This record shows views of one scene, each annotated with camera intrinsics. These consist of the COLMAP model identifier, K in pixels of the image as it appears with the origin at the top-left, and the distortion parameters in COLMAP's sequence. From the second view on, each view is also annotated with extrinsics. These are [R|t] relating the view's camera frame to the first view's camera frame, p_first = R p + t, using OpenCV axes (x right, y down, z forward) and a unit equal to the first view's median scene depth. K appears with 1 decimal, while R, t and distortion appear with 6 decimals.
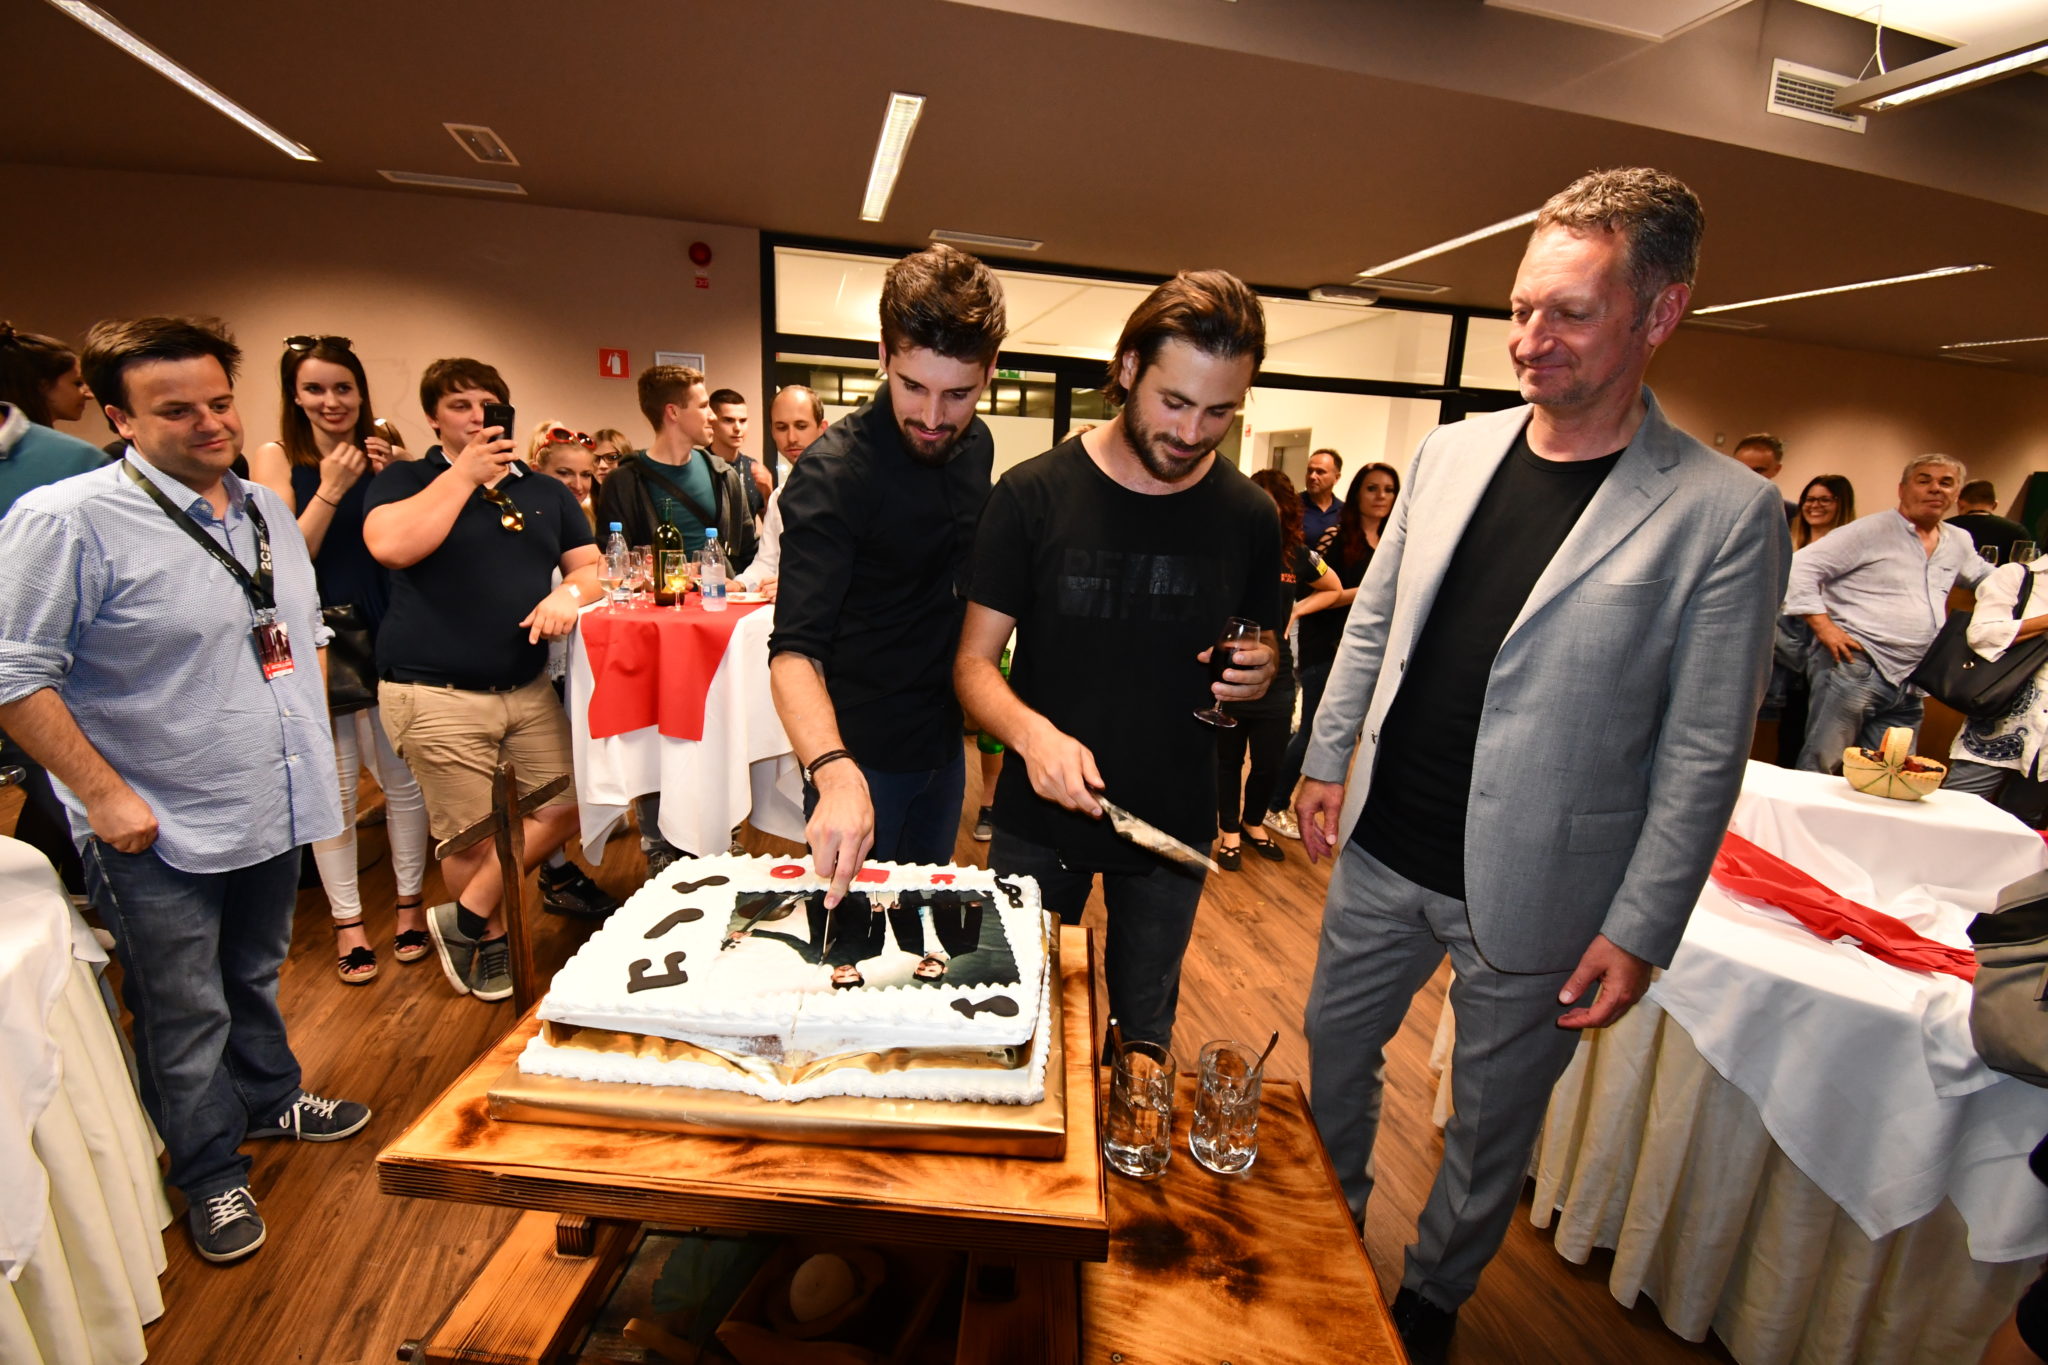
lens RADIAL K [[923.6, 0, 1024.0], [0, 923.6, 682.5], [0, 0, 1]] dist [0.002168, -0.014780]
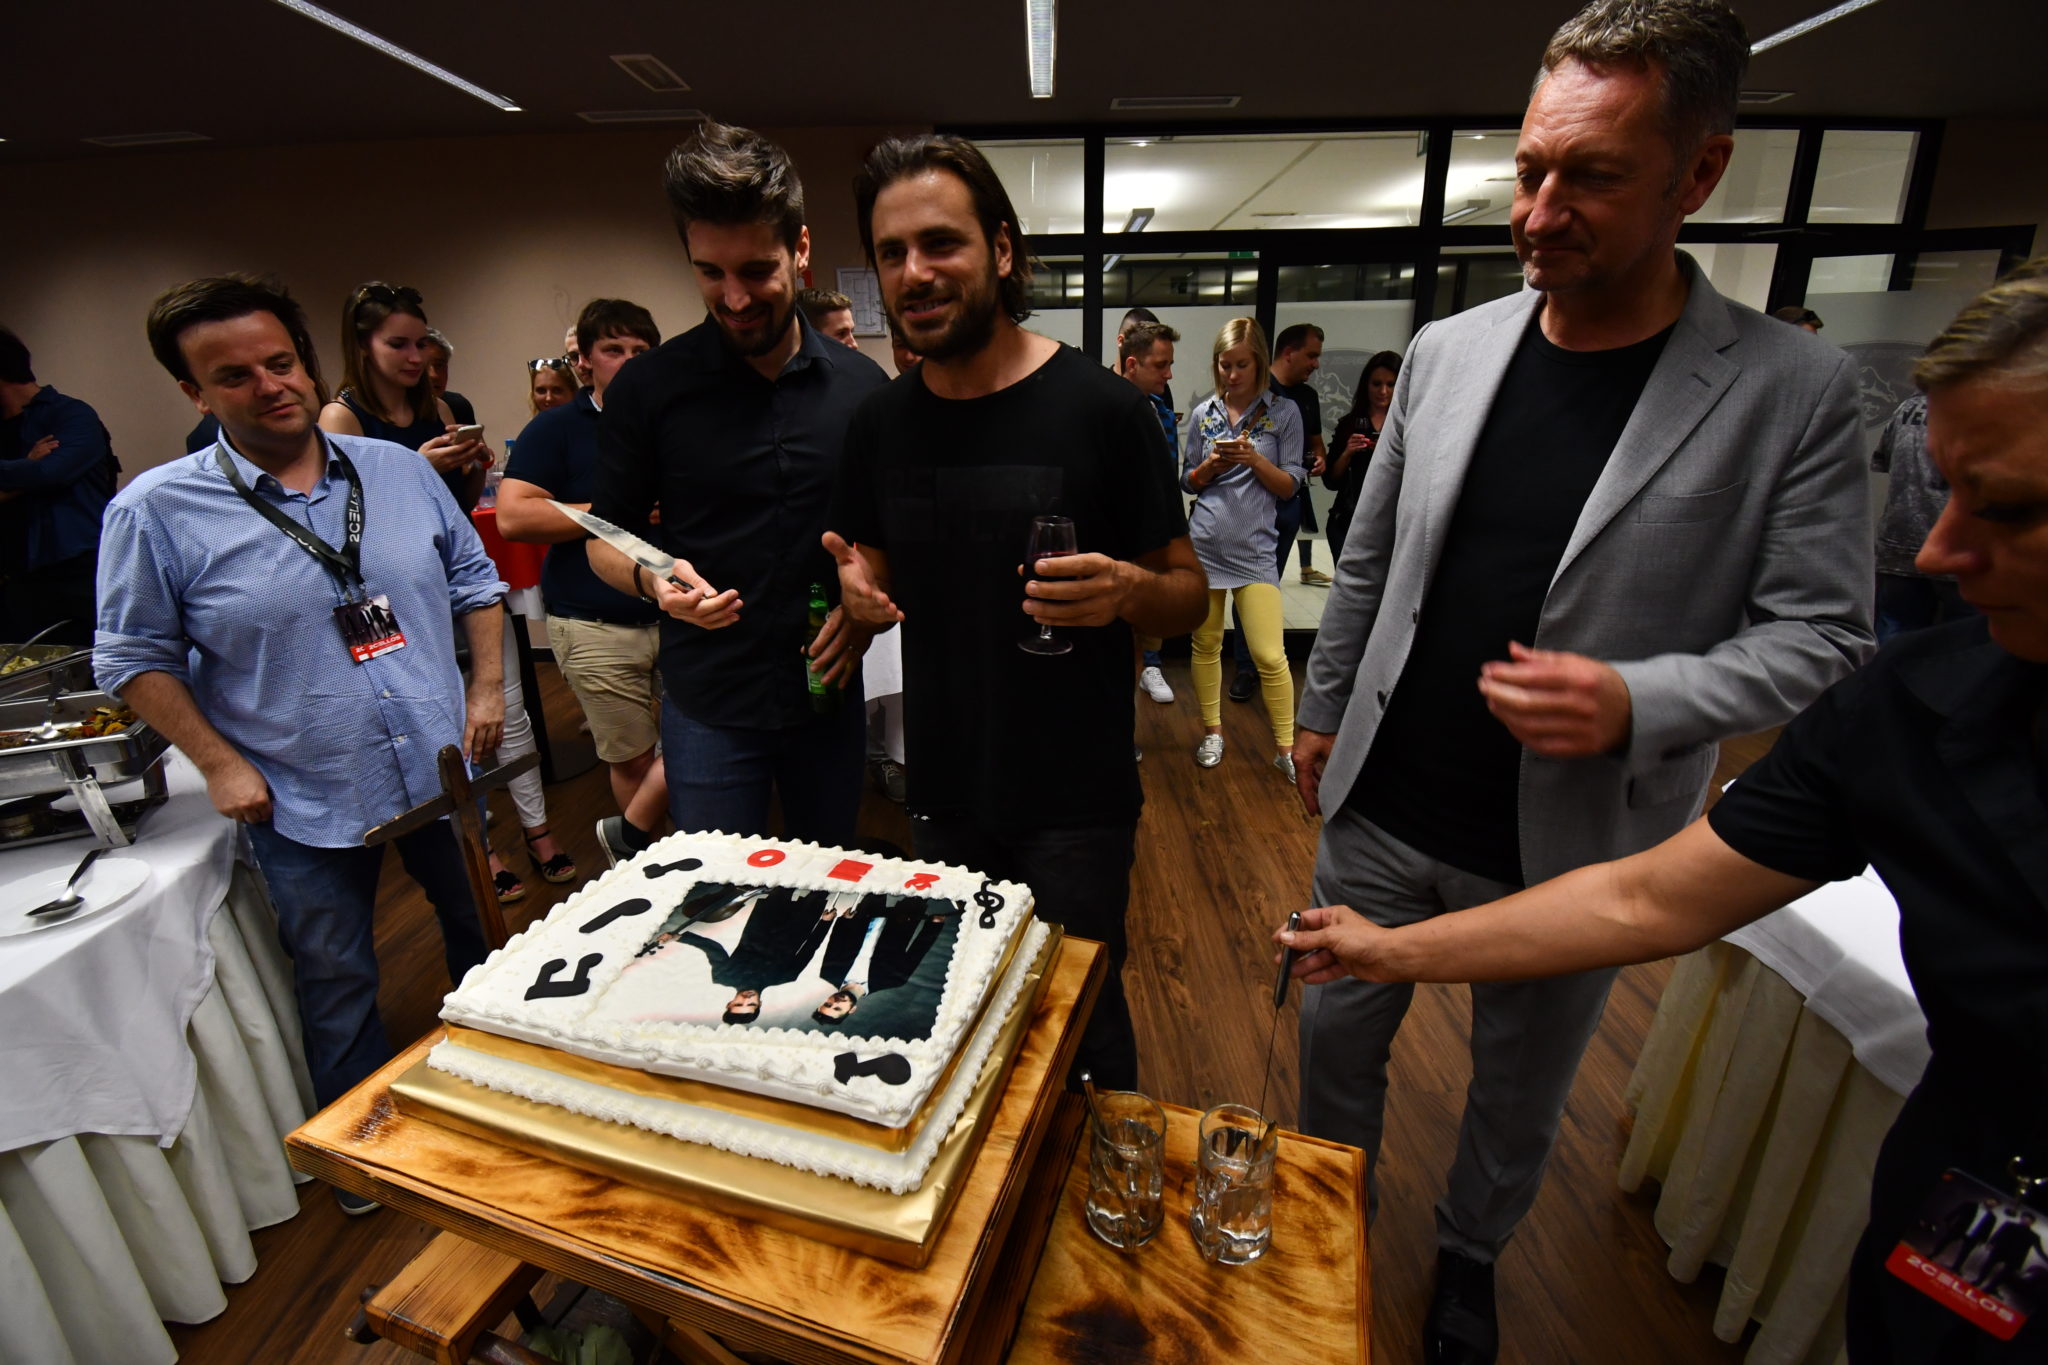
lens RADIAL K [[945.4, 0, 957.1], [0, 945.4, 695.2], [0, 0, 1]] dist [-0.000714, -0.017185]
pose [[0.958913, 0.032801, -0.281798, 0.213405], [-0.003067, 0.994434, 0.105315, -0.066527], [0.283684, -0.100124, 0.953676, 0.176044]]
